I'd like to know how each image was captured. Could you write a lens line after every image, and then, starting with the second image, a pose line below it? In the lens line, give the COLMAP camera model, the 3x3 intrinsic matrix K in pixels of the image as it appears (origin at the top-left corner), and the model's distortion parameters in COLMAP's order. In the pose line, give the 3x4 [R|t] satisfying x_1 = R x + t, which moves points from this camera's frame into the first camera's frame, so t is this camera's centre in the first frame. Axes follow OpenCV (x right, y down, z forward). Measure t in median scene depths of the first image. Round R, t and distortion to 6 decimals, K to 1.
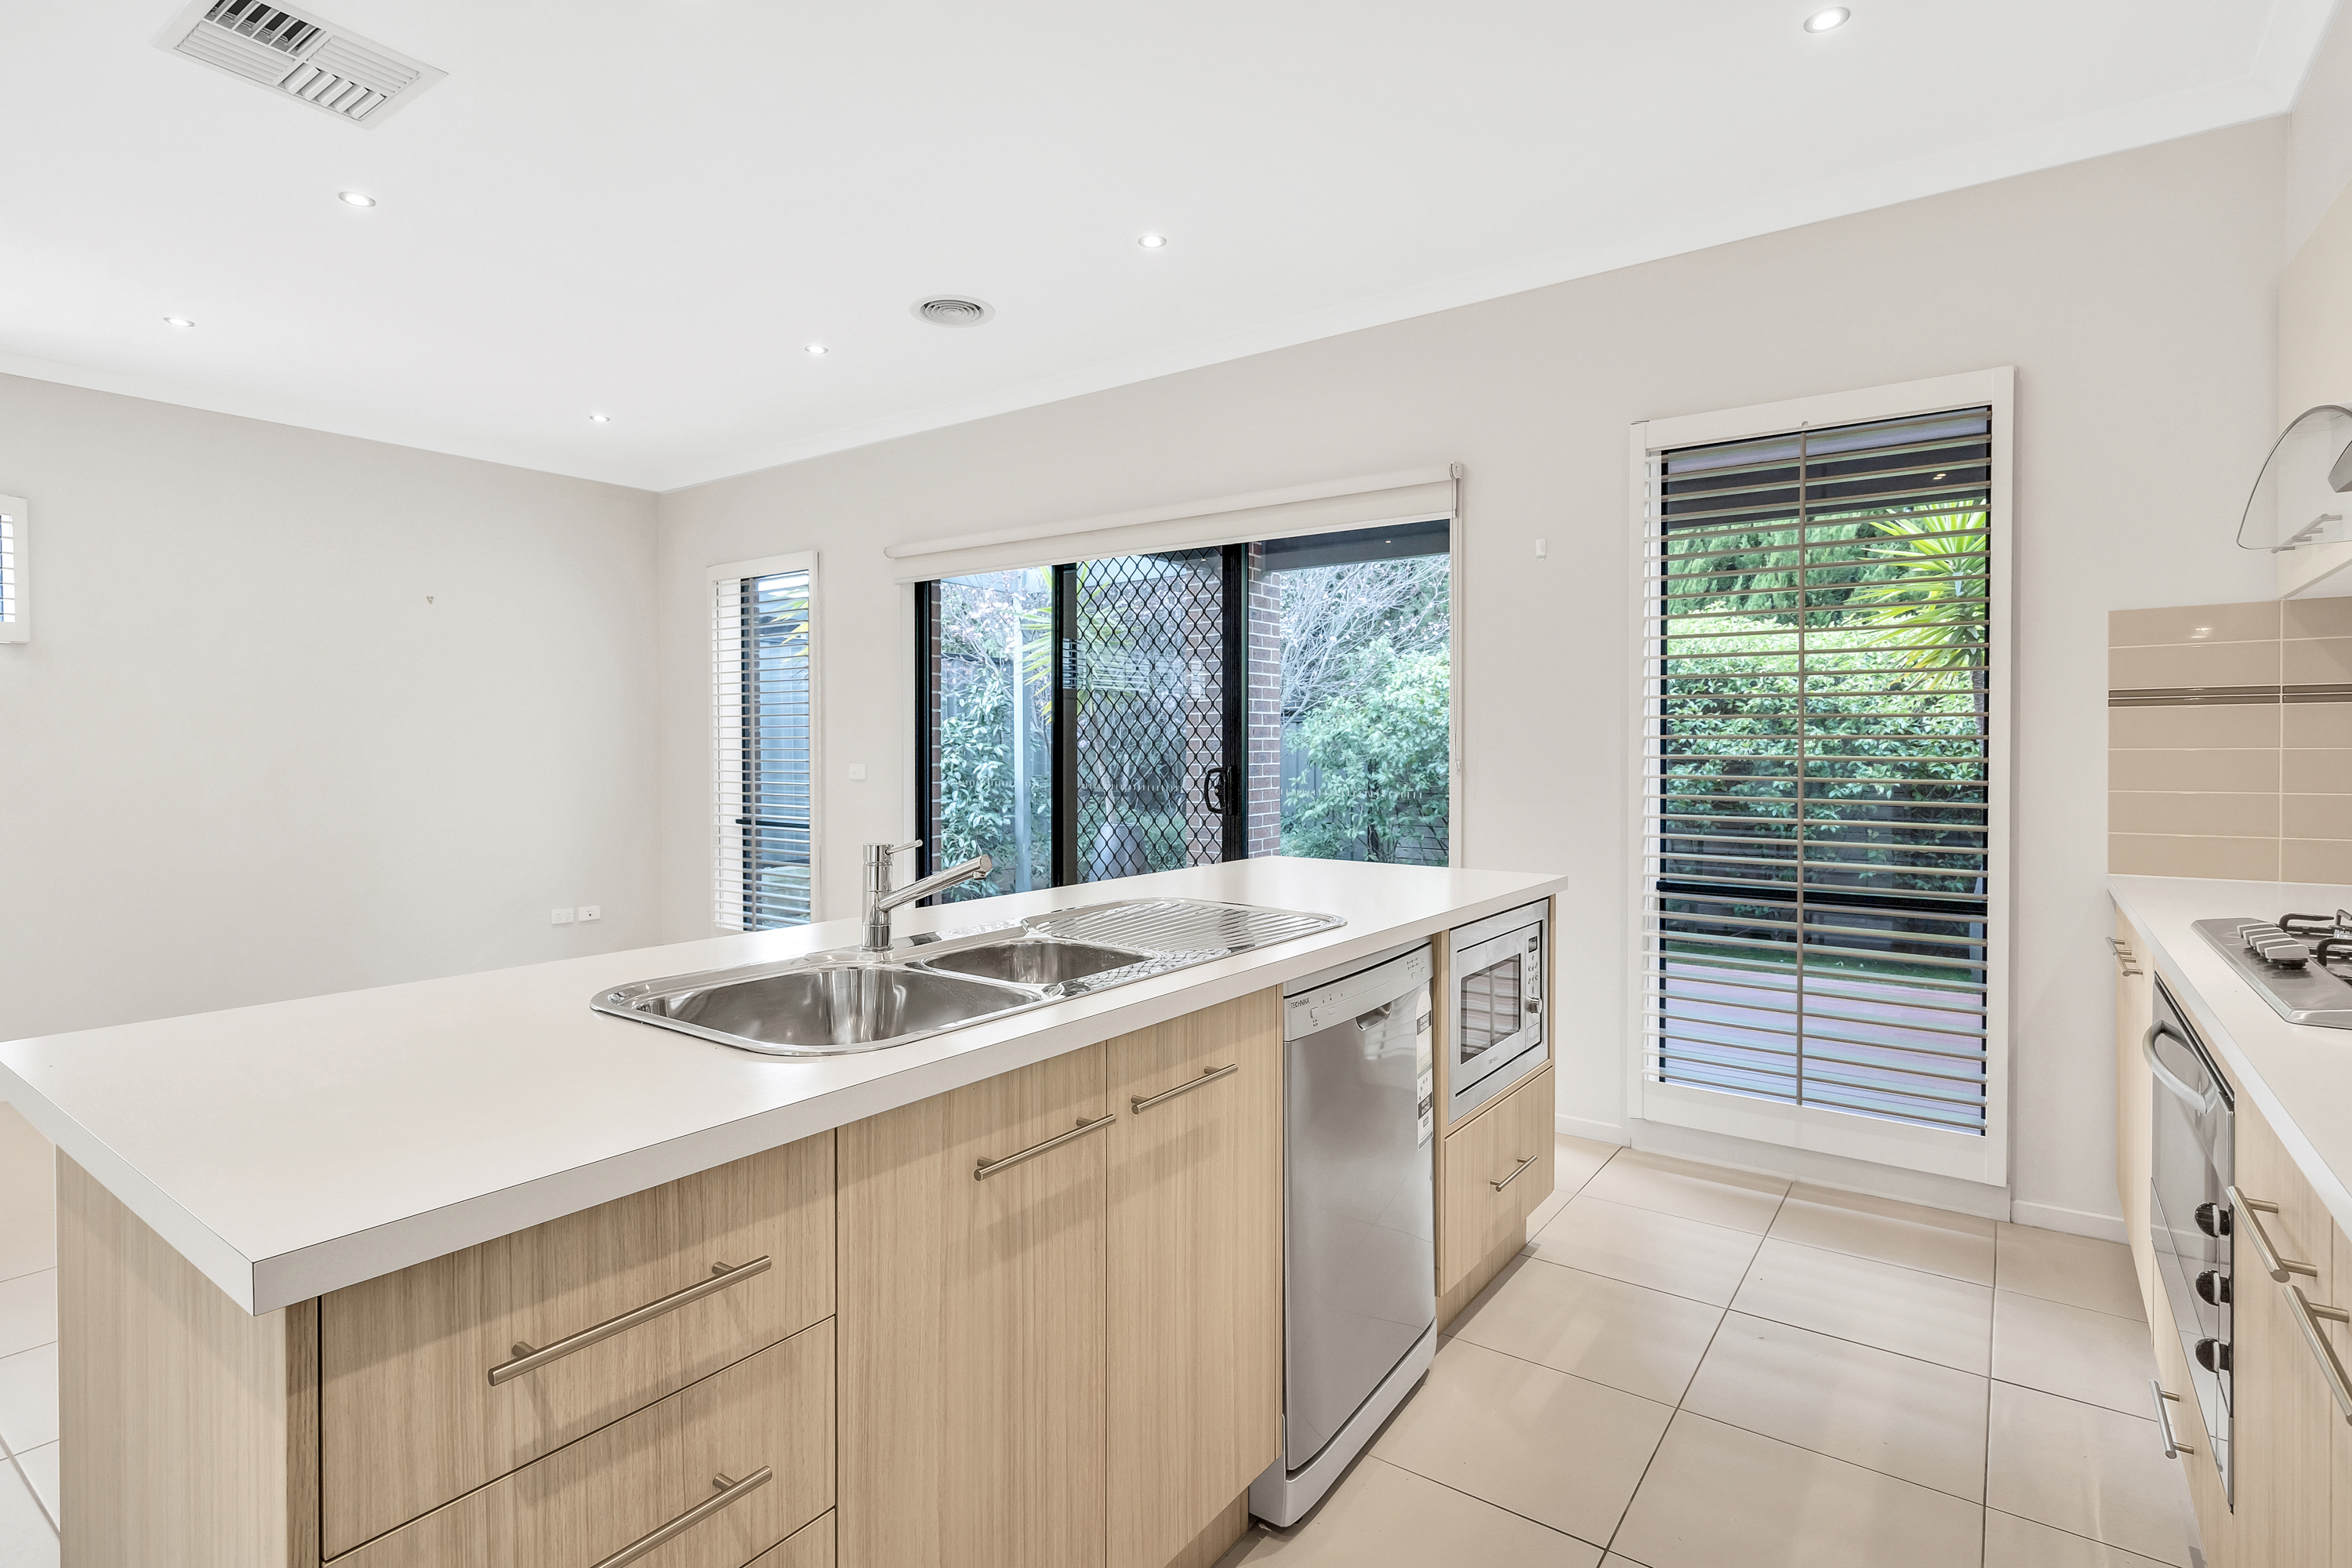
lens RADIAL K [[1153.6, 0, 1175.6], [0, 1153.6, 744.0], [0, 0, 1]] dist [-0.001025, 0.001354]
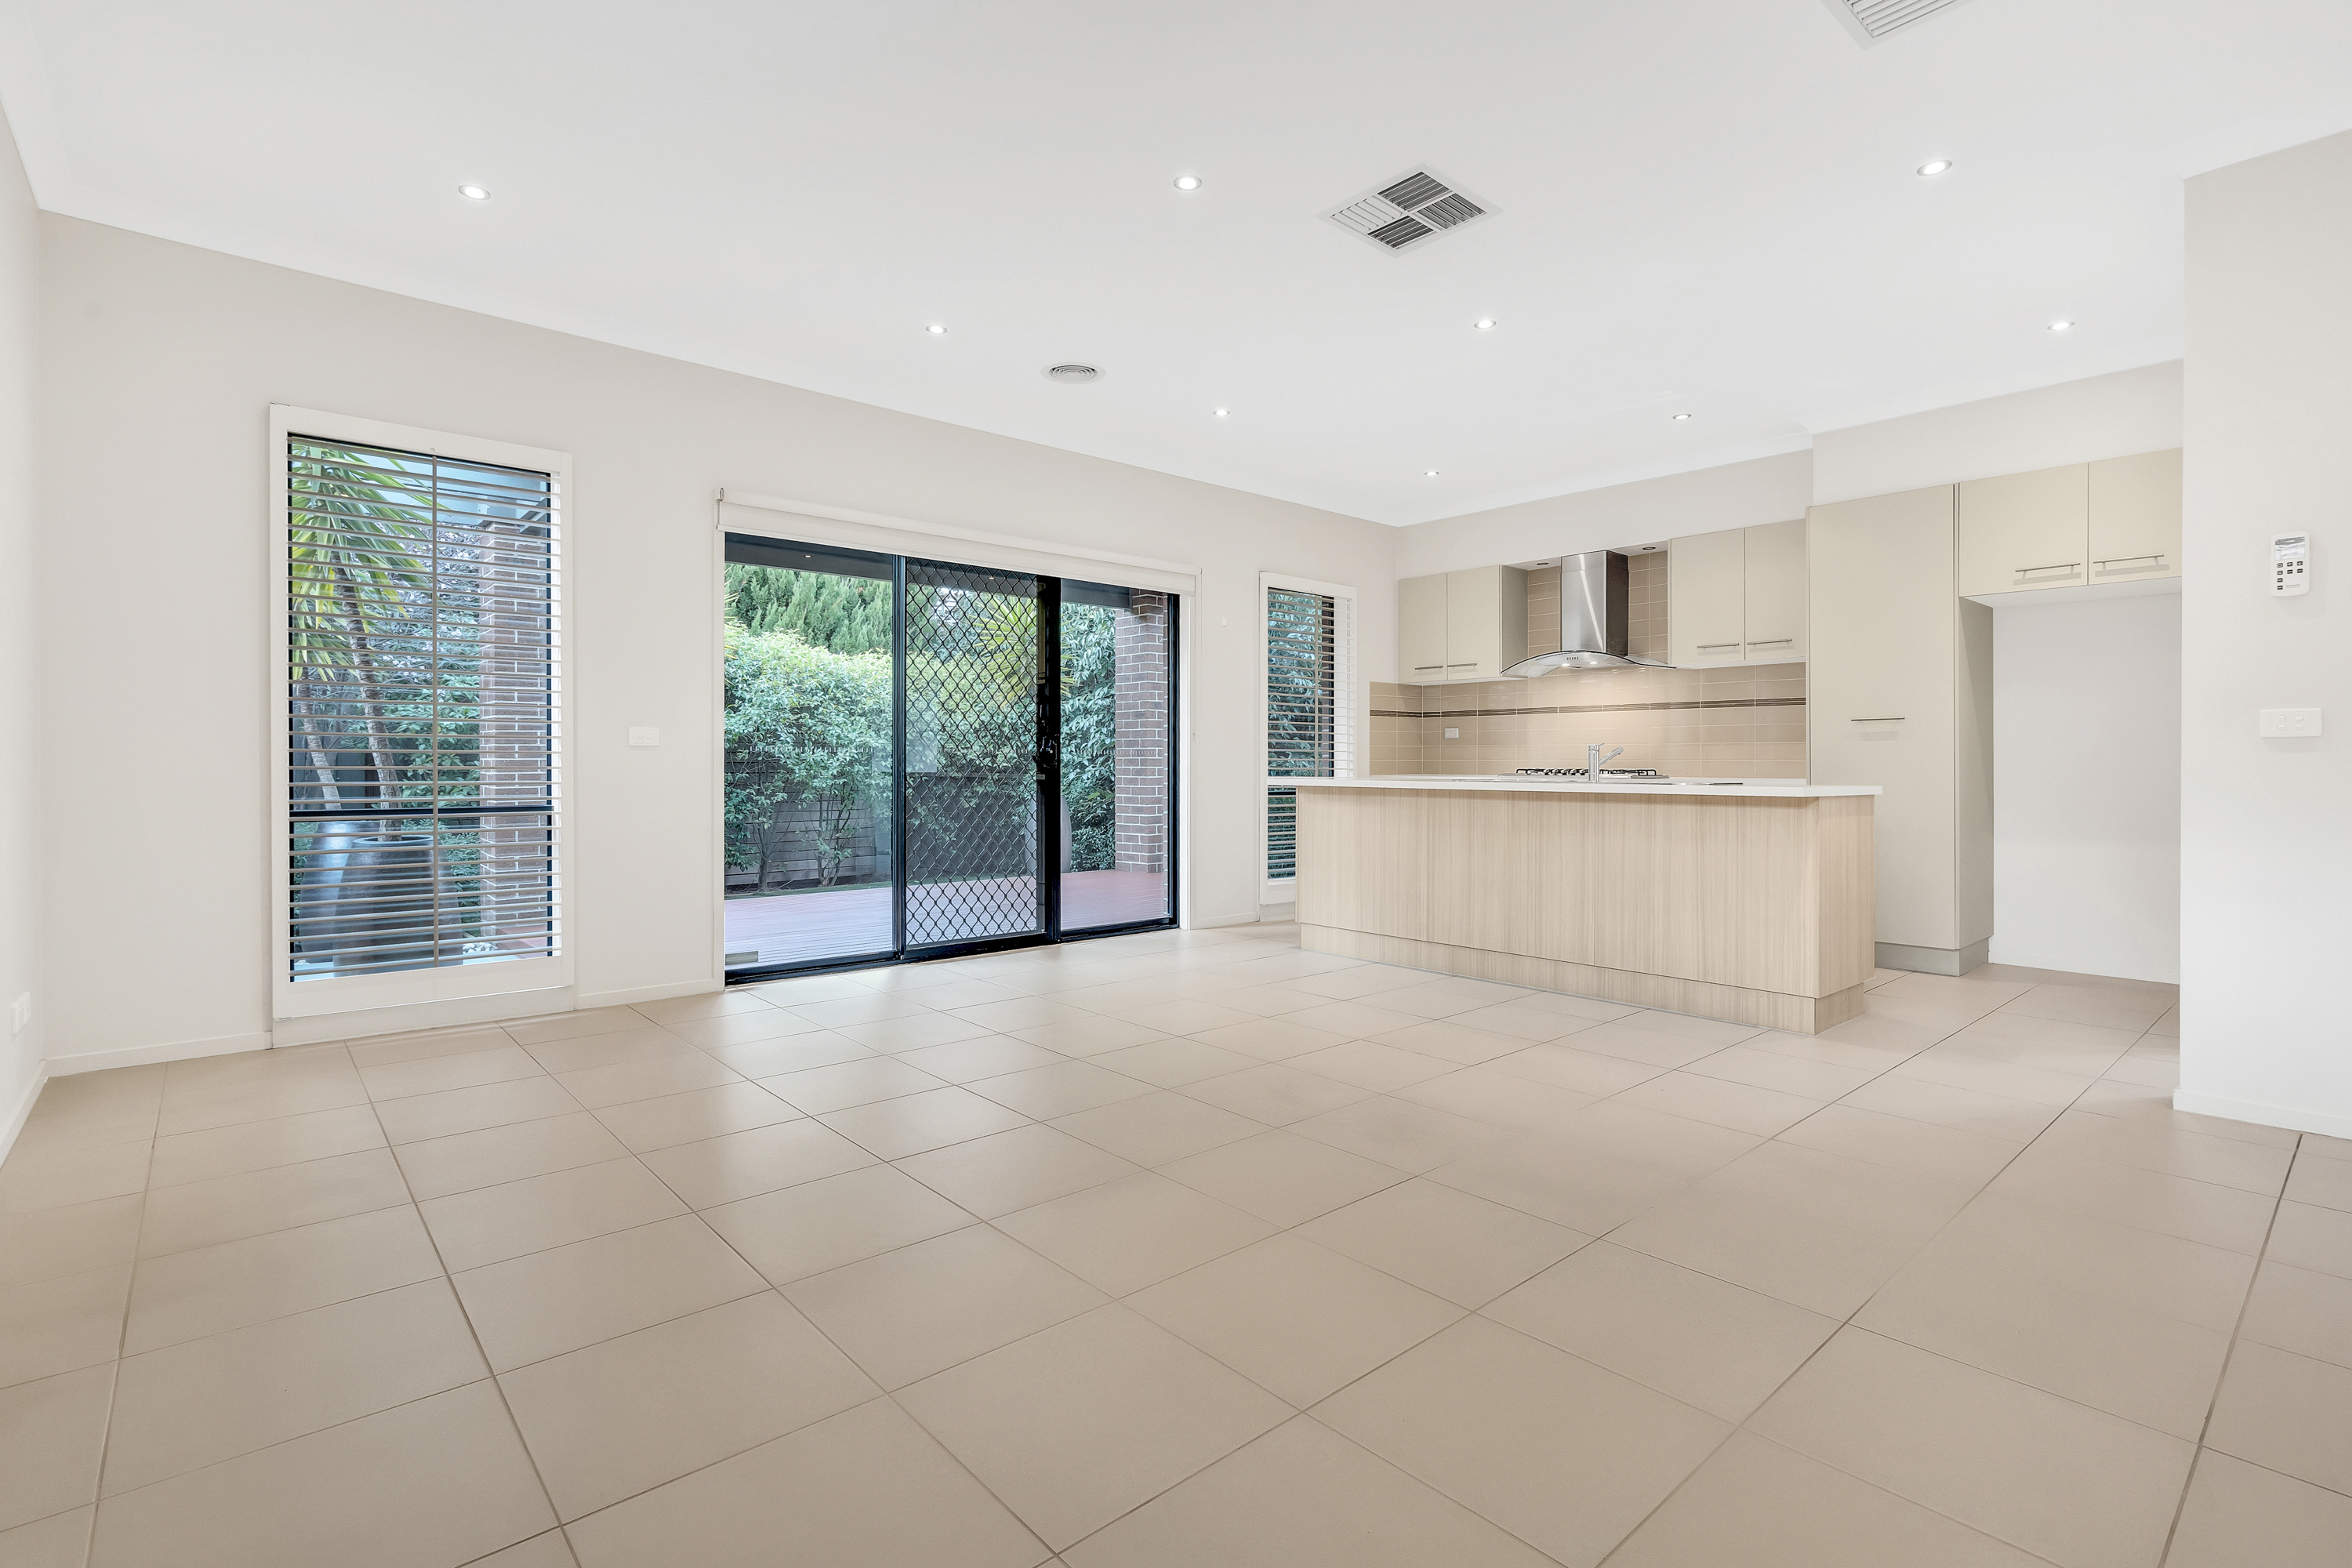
lens RADIAL K [[1091.0, 0, 1168.6], [0, 1091.0, 775.0], [0, 0, 1]] dist [0.002361, -0.000178]
pose [[0.222517, -0.011695, 0.974859, -1.387999], [-0.000919, 0.999925, 0.012205, 0.058318], [-0.974928, -0.003611, 0.222490, 0.638886]]
